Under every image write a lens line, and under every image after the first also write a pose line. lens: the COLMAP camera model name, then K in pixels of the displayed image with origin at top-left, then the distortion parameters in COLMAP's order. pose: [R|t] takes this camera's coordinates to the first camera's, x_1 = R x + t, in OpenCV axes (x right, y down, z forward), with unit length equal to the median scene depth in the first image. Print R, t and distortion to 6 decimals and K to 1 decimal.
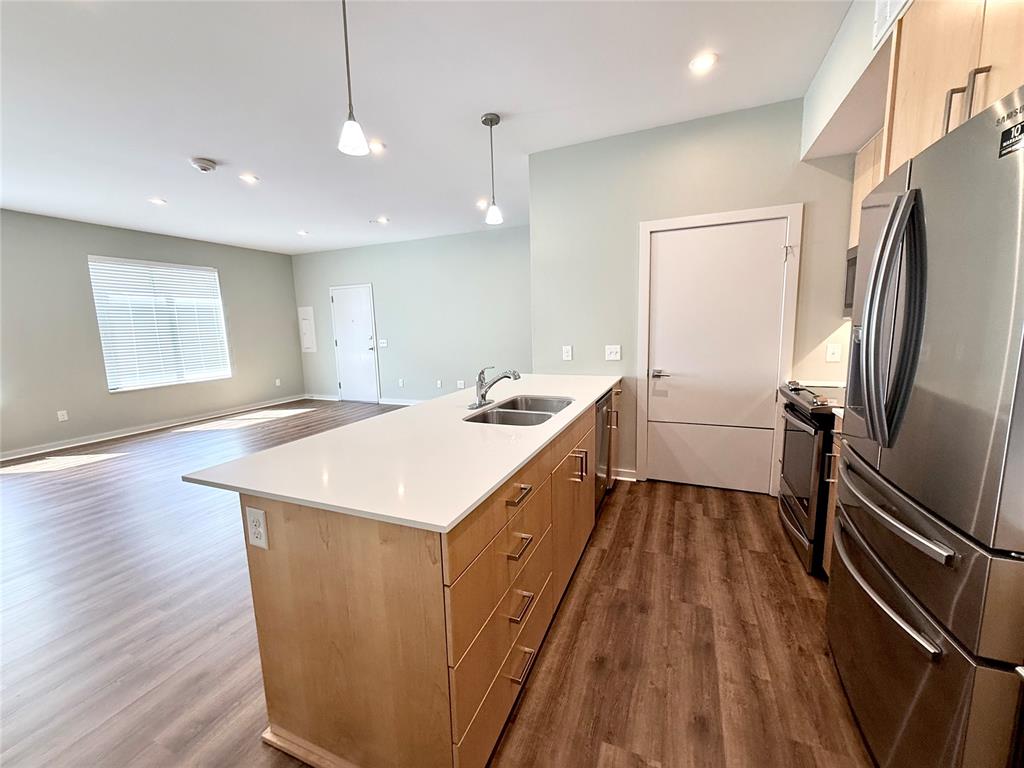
lens RADIAL K [[409.0, 0, 515.4], [0, 409.0, 383.5], [0, 0, 1]] dist [0.002358, -0.001209]
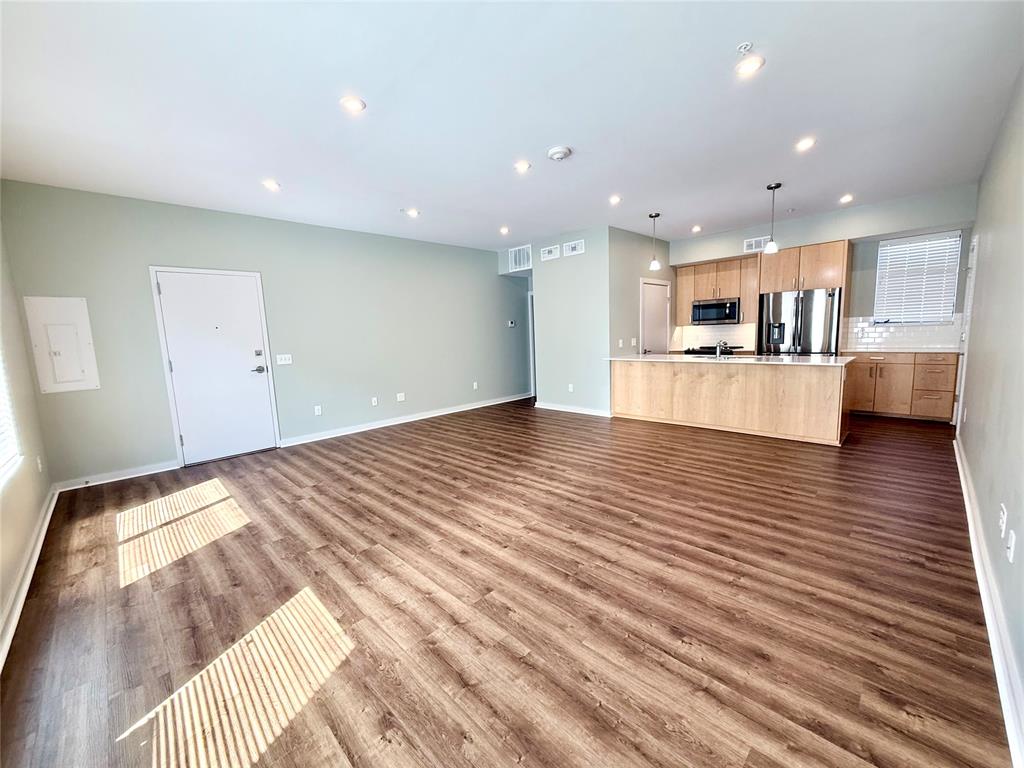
lens RADIAL K [[409.0, 0, 511.6], [0, 409.0, 385.3], [0, 0, 1]] dist [0.002358, -0.001209]
pose [[0.380855, -0.110439, 0.918016, -1.857140], [0.155358, 0.986370, 0.054209, -0.072975], [-0.911490, 0.121976, 0.392821, 0.841119]]
